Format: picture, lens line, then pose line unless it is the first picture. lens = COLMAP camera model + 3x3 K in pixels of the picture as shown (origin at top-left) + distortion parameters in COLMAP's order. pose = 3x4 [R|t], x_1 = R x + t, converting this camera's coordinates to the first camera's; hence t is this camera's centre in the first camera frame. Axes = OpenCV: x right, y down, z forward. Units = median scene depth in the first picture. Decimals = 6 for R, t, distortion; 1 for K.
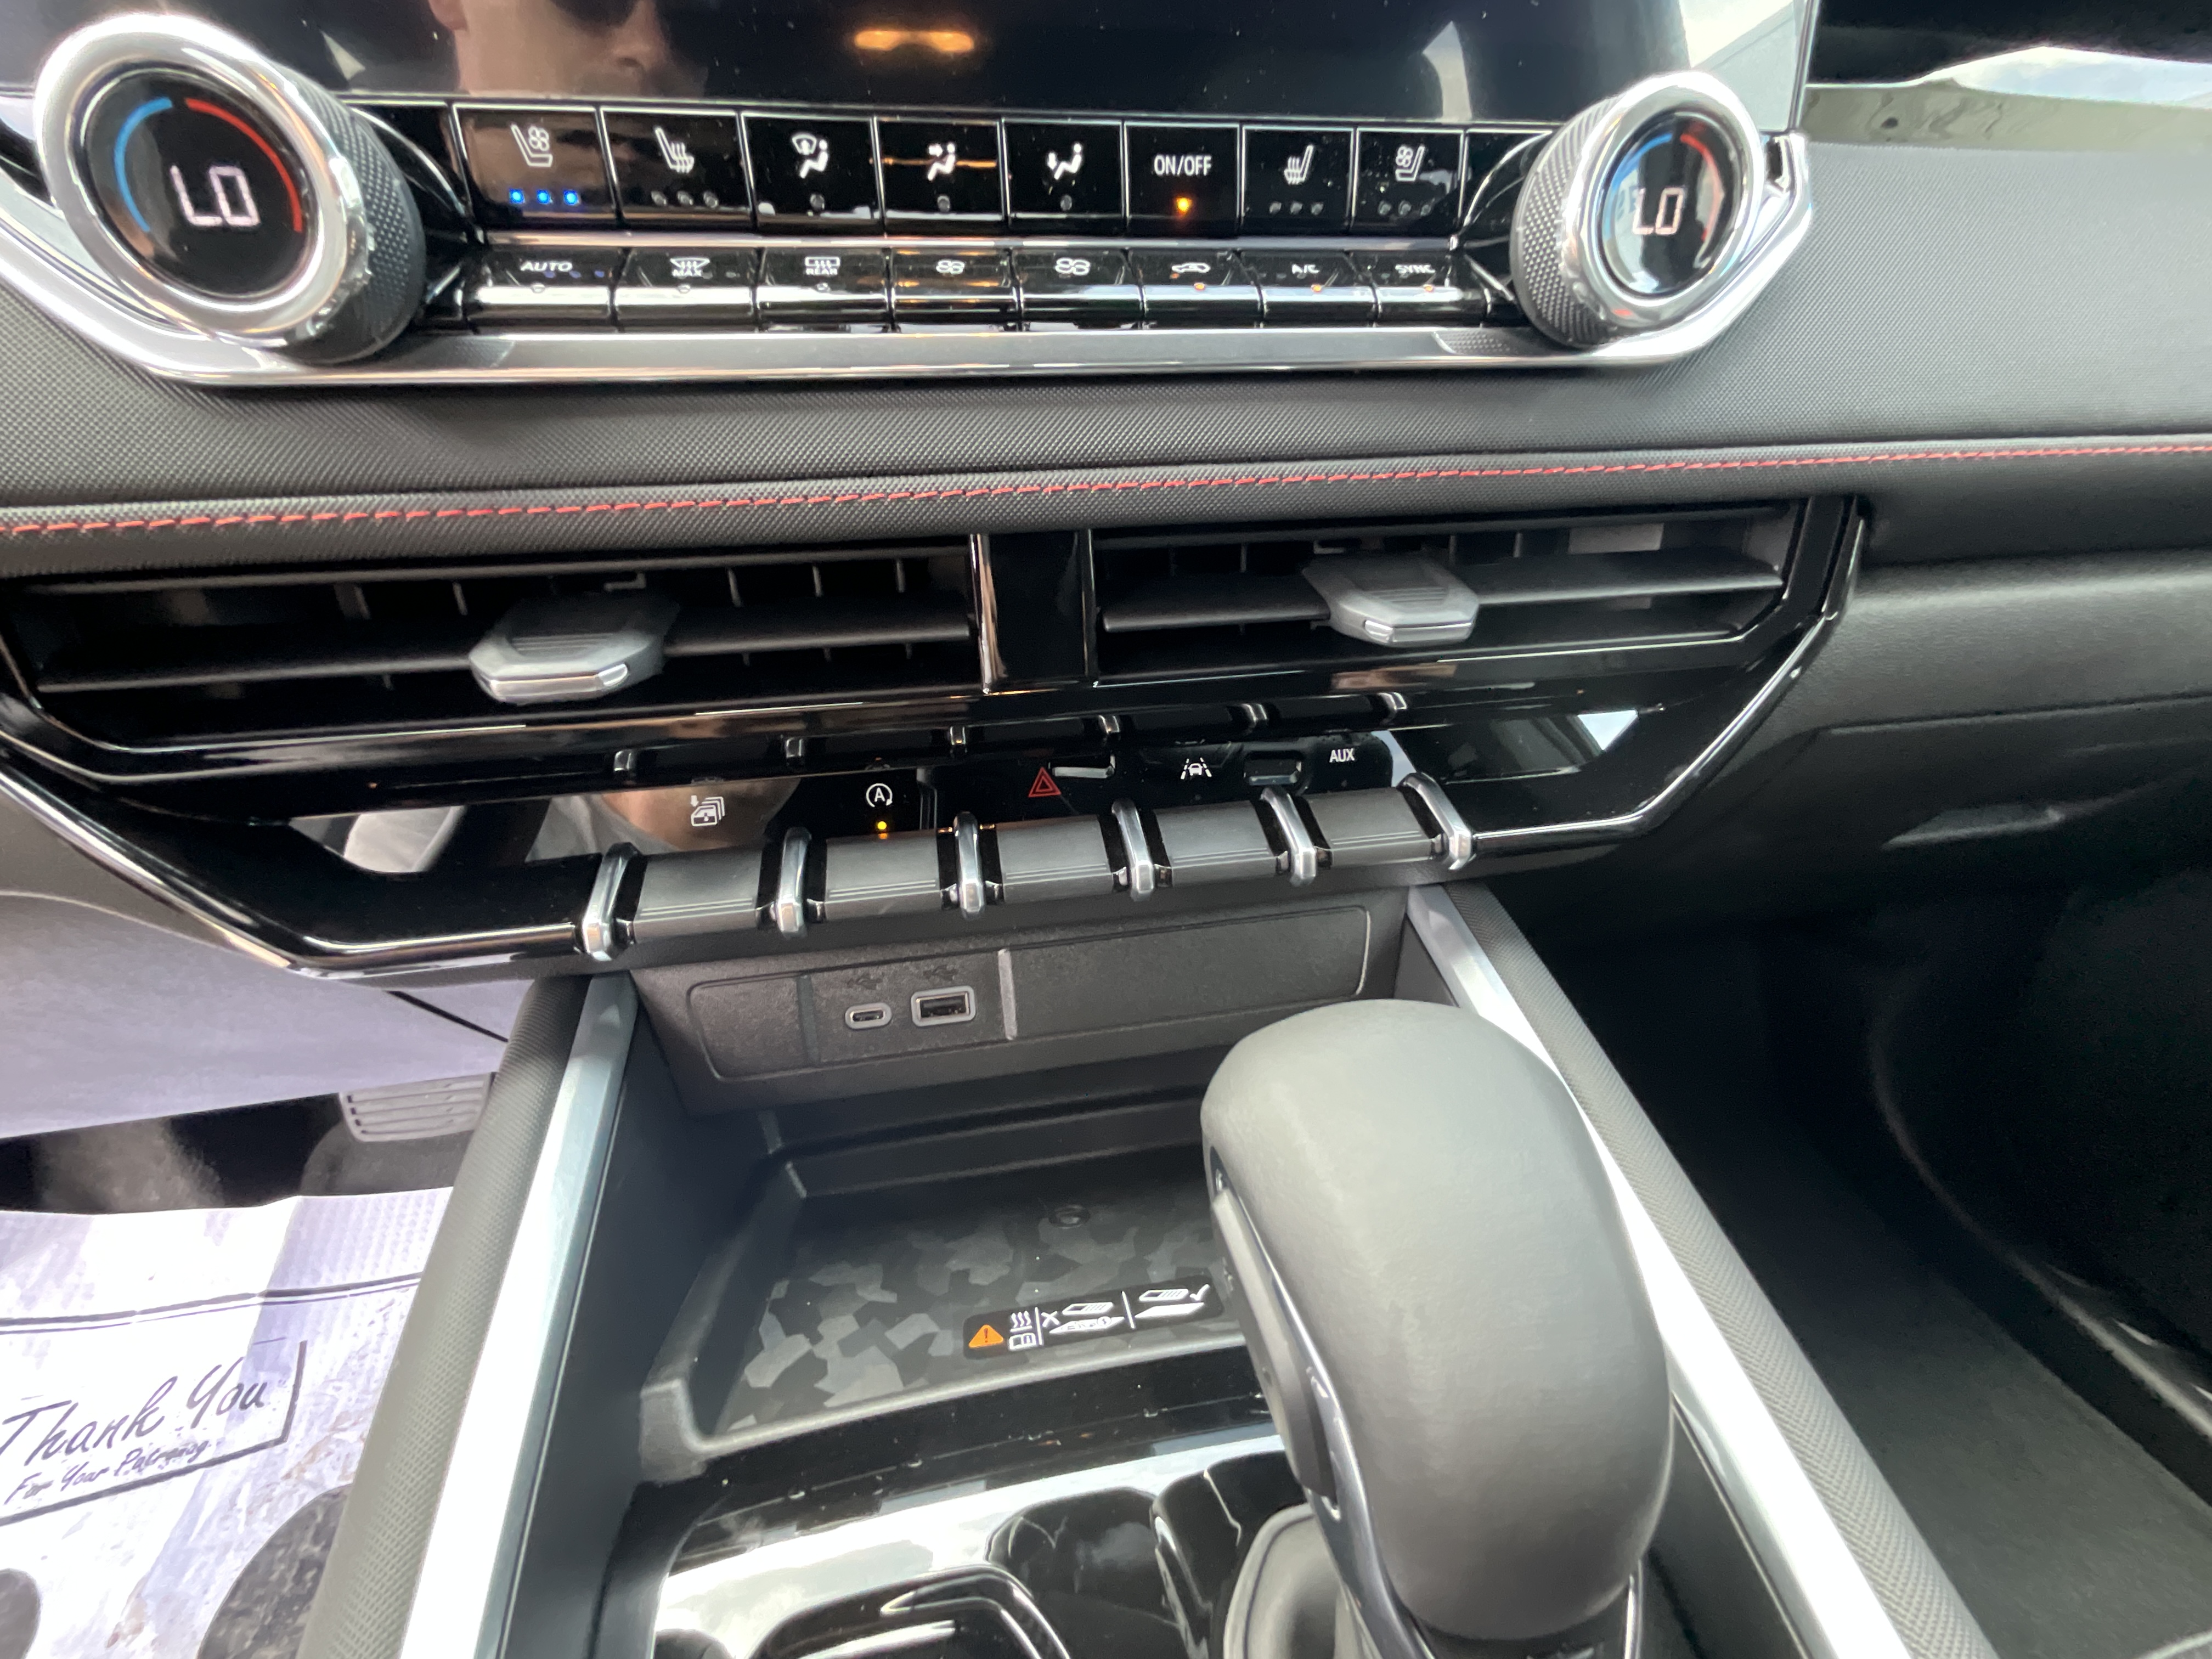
lens RADIAL K [[887.4, 0, 1095.7], [0, 887.4, 824.9], [0, 0, 1]] dist [0.000927, 0.000858]
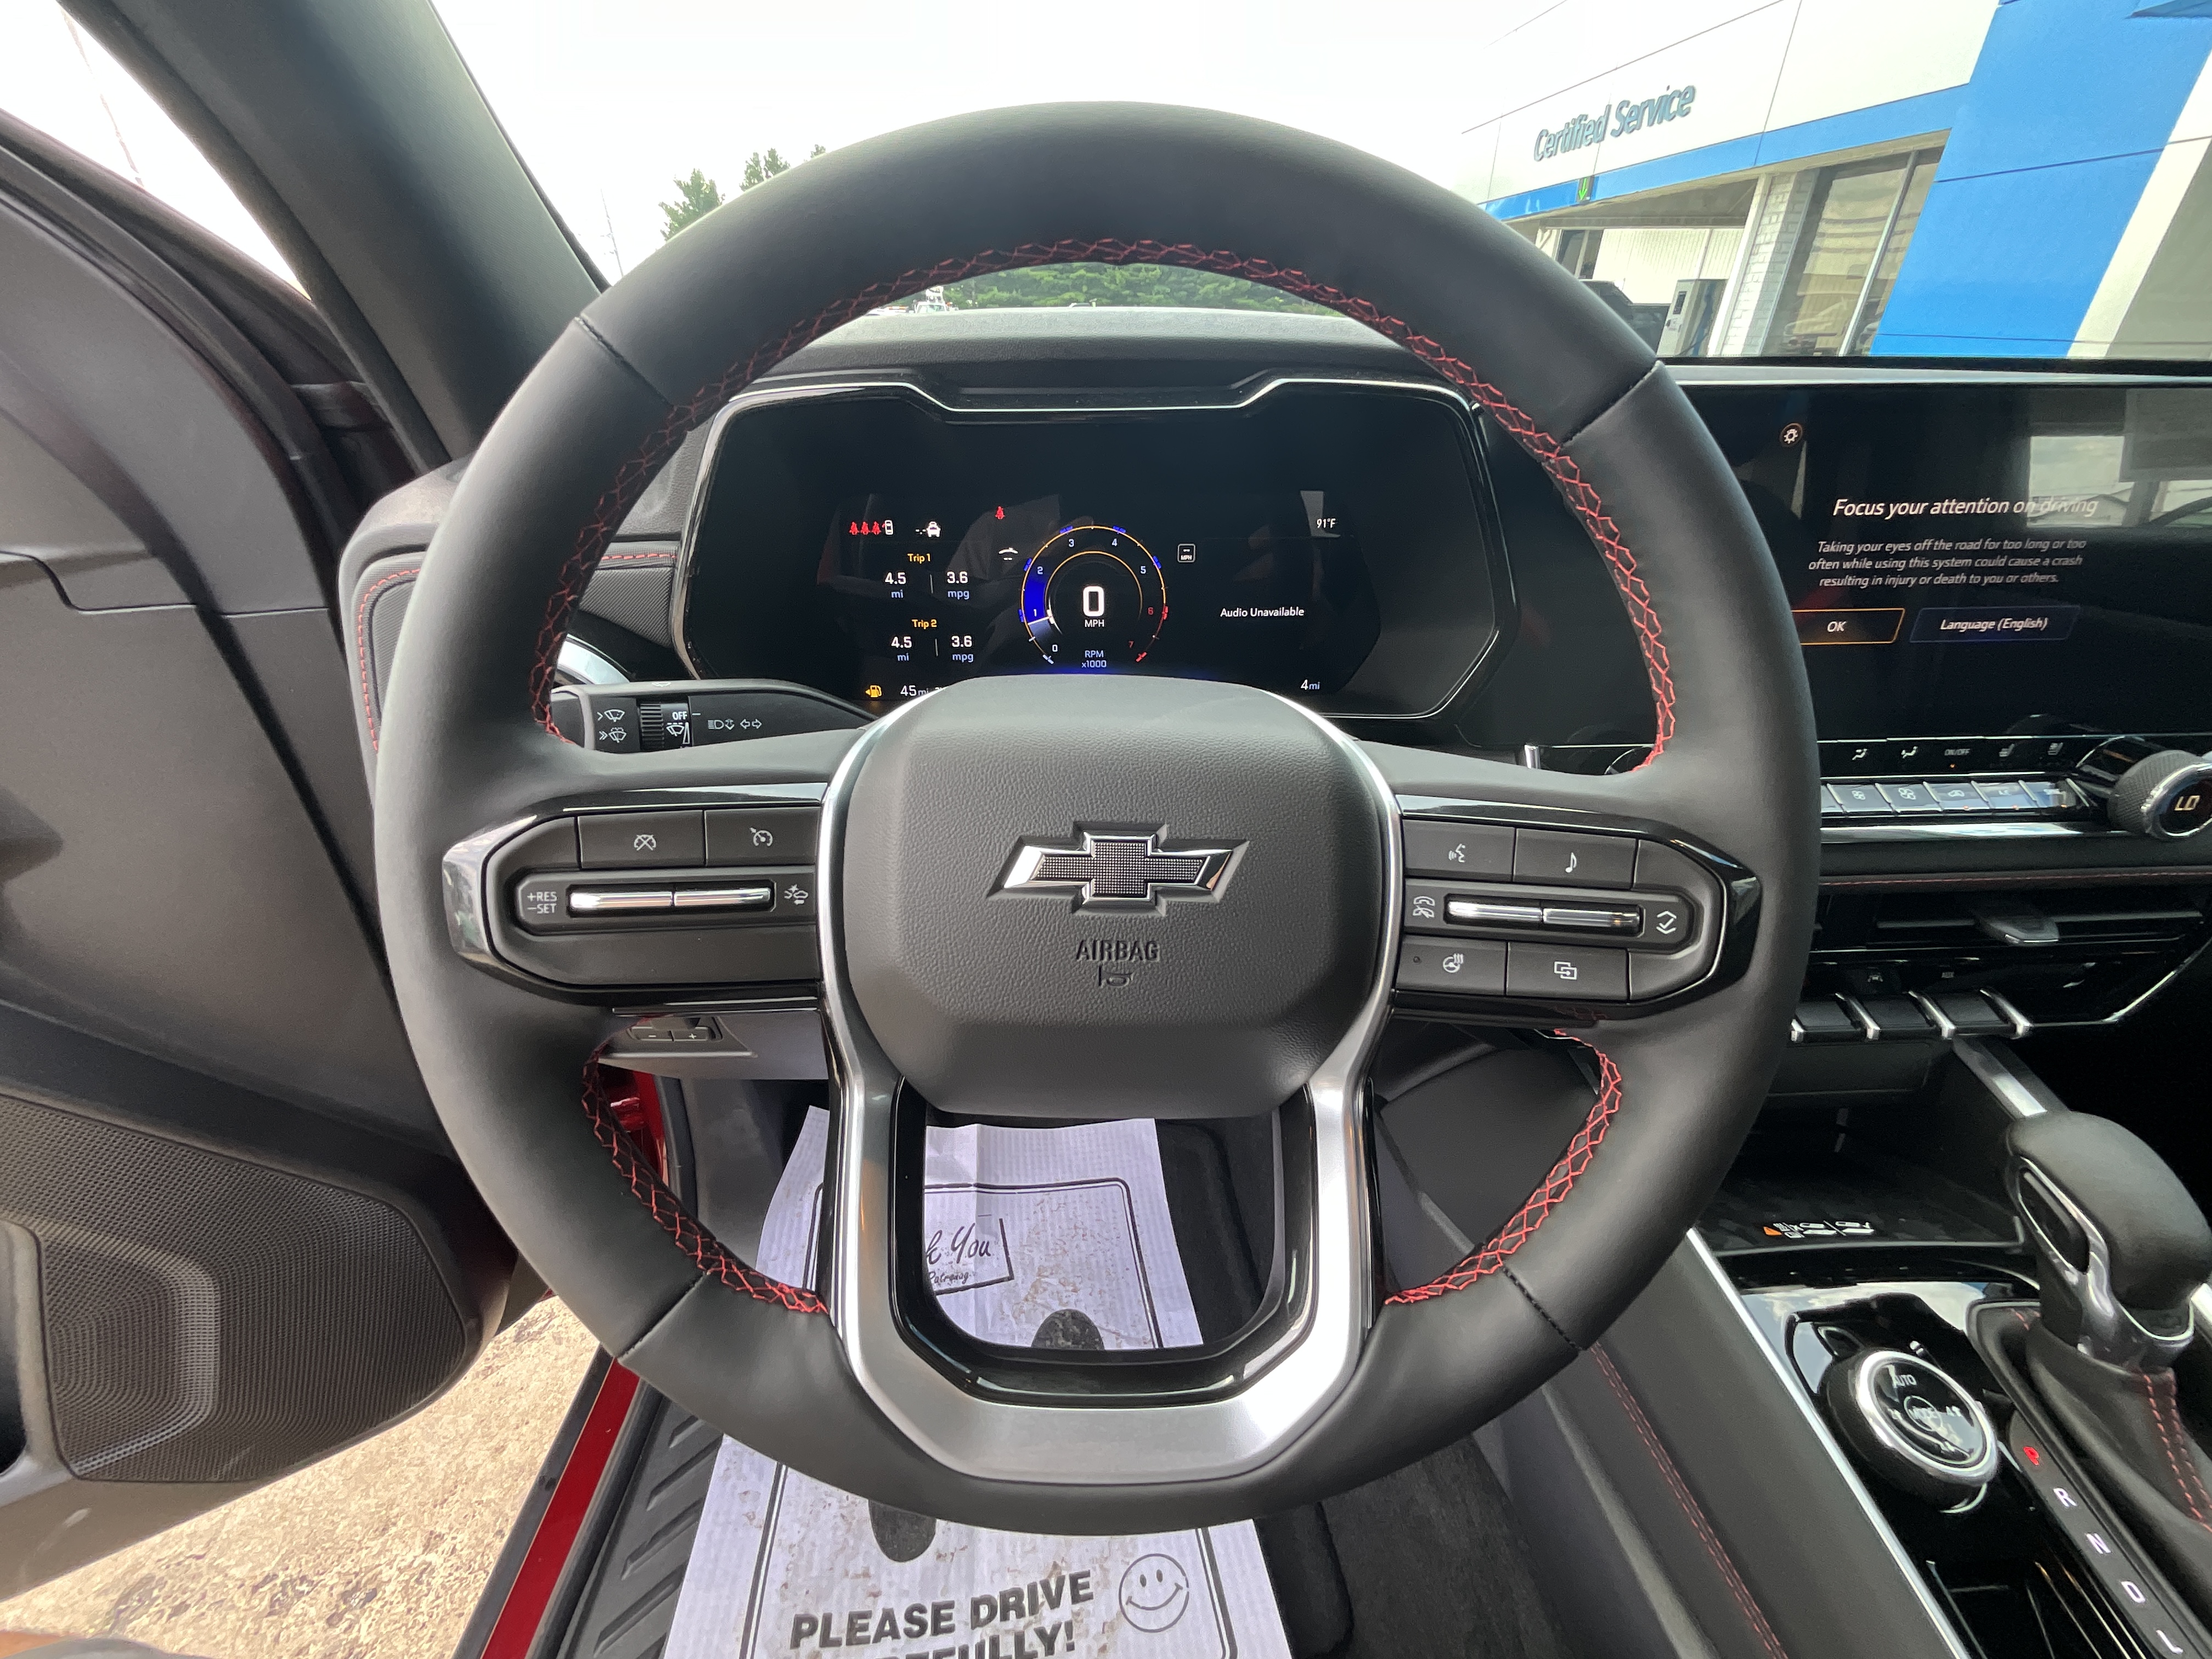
lens RADIAL K [[887.4, 0, 1111.1], [0, 887.4, 826.8], [0, 0, 1]] dist [0.000927, 0.000858]
pose [[0.992036, 0.070223, -0.104563, -1.541665], [-0.069590, 0.997529, 0.009697, -0.324256], [0.104985, -0.002343, 0.994471, -1.323770]]
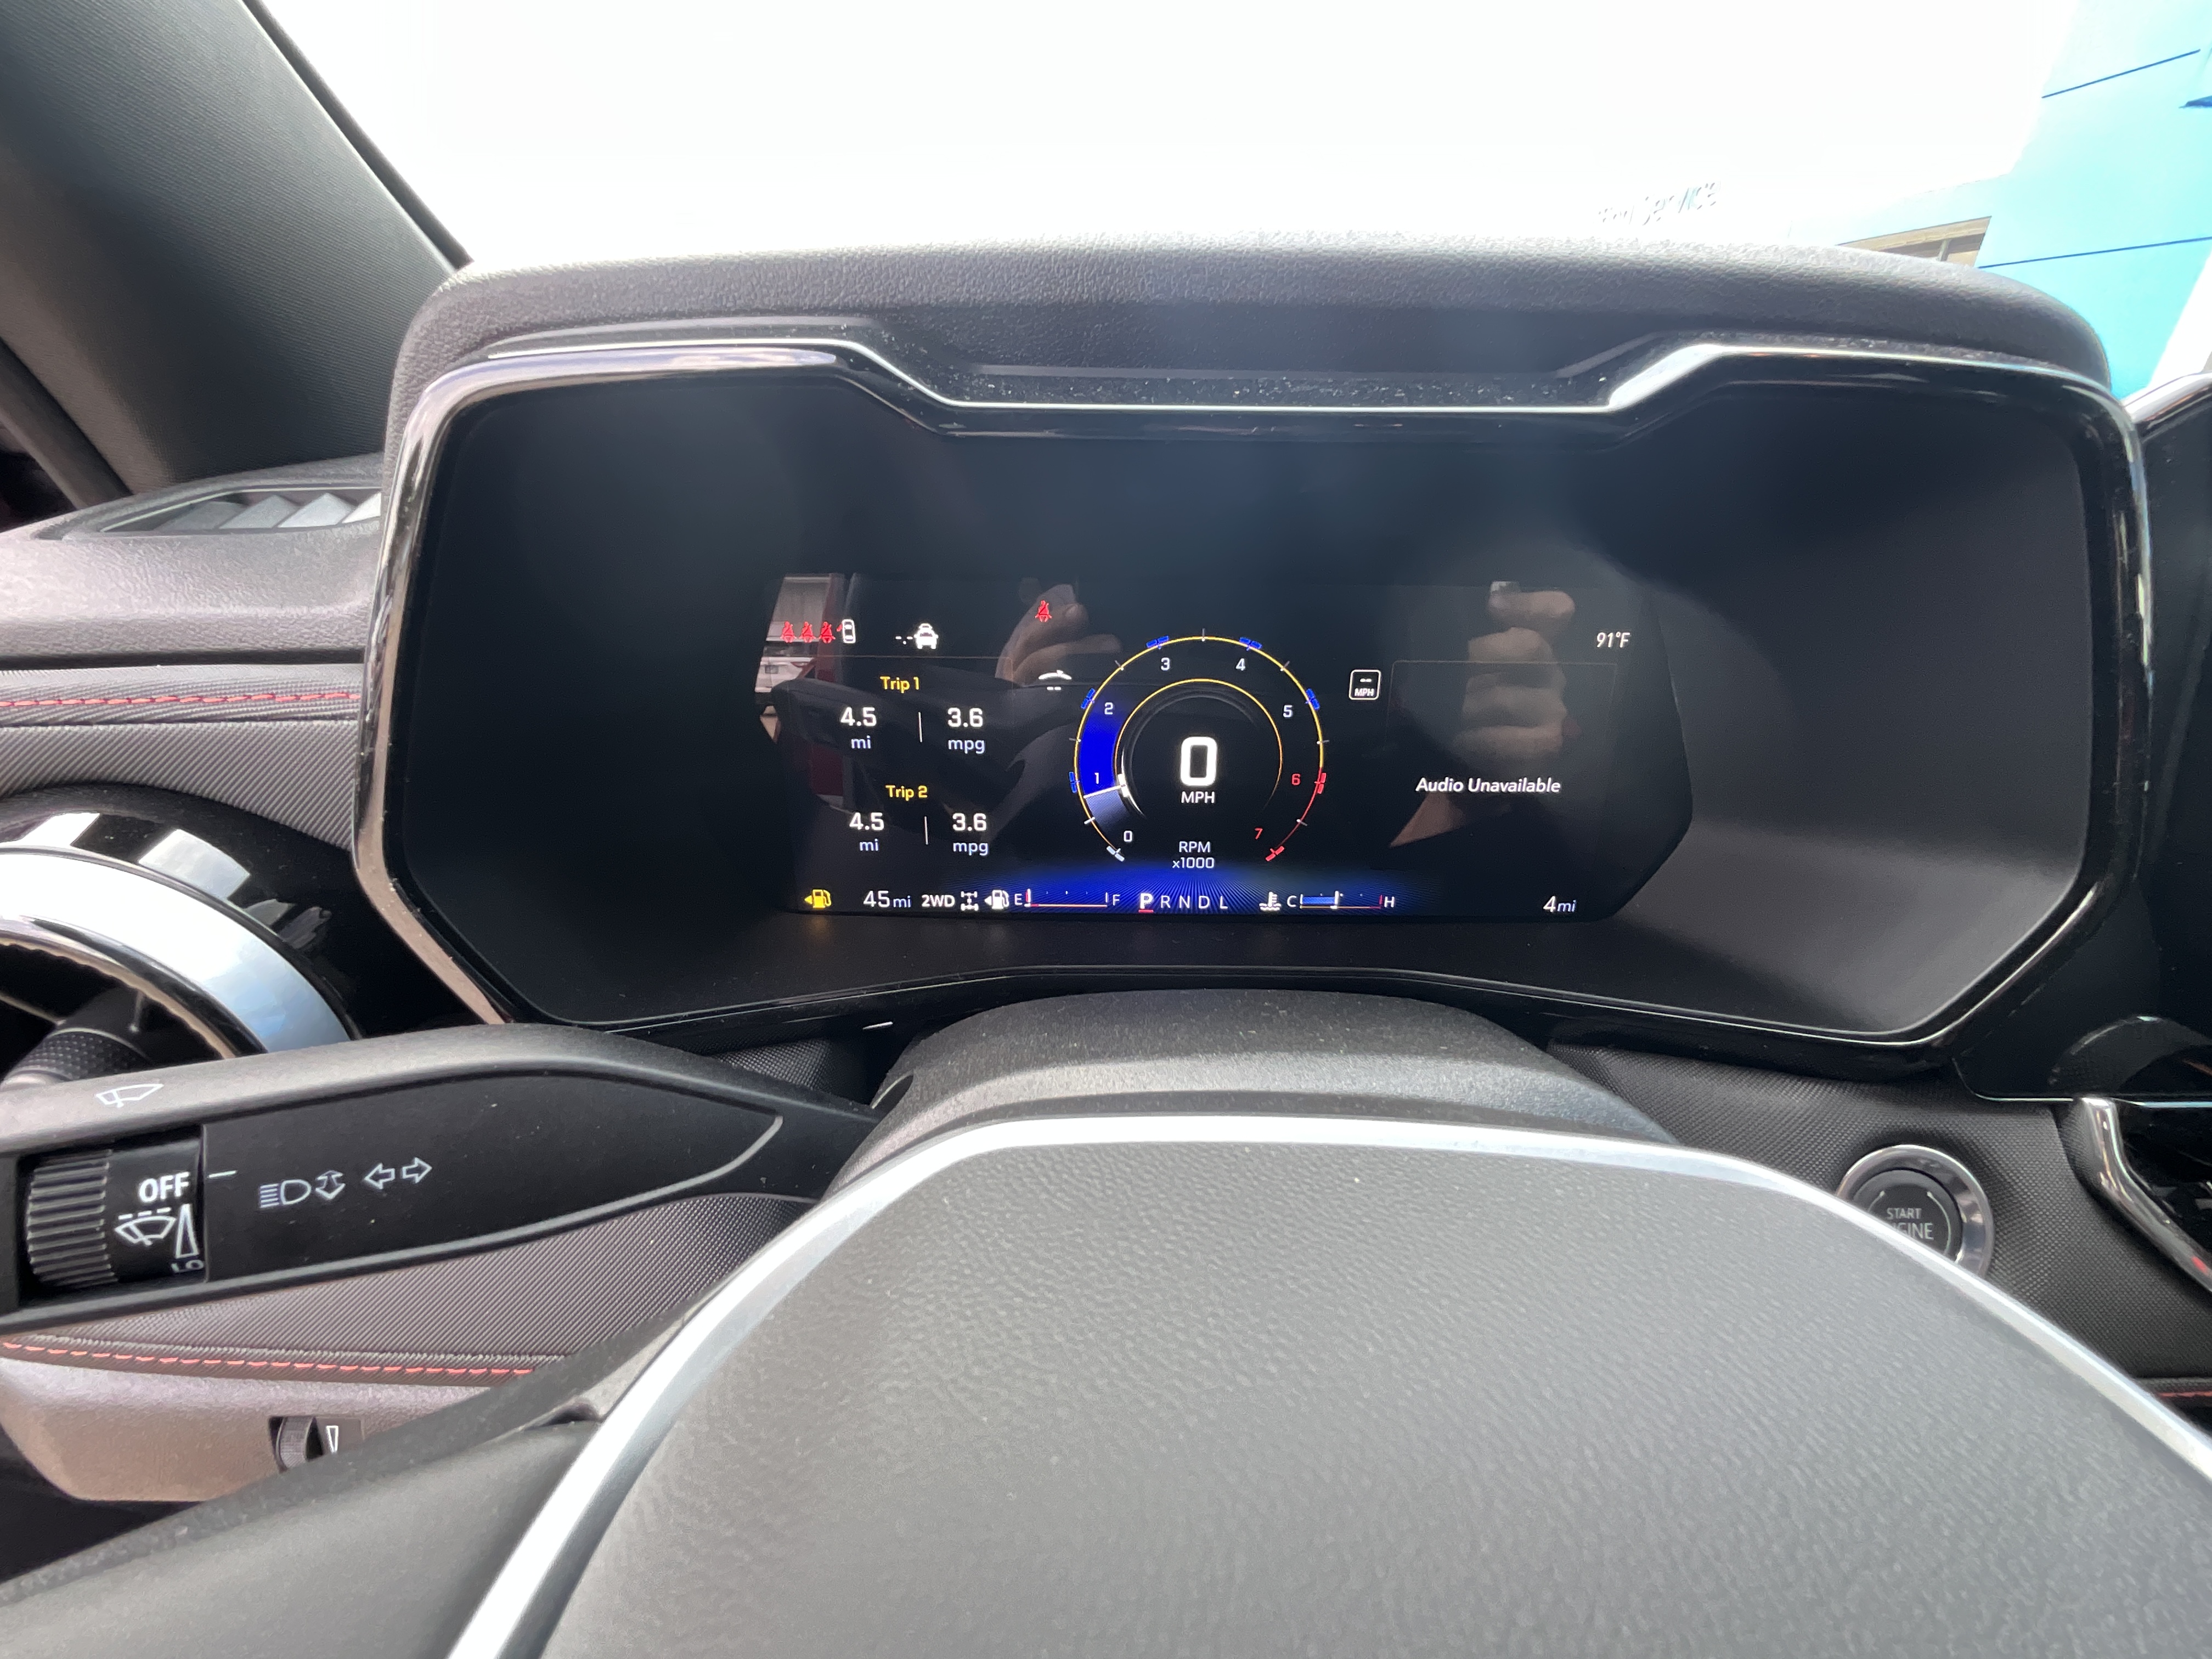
lens RADIAL K [[887.4, 0, 1107.3], [0, 887.4, 821.6], [0, 0, 1]] dist [0.000927, 0.000858]
pose [[0.987421, 0.088665, -0.130916, -1.804434], [-0.096727, 0.993703, -0.056552, -0.680975], [0.125077, 0.068504, 0.989779, -0.426004]]
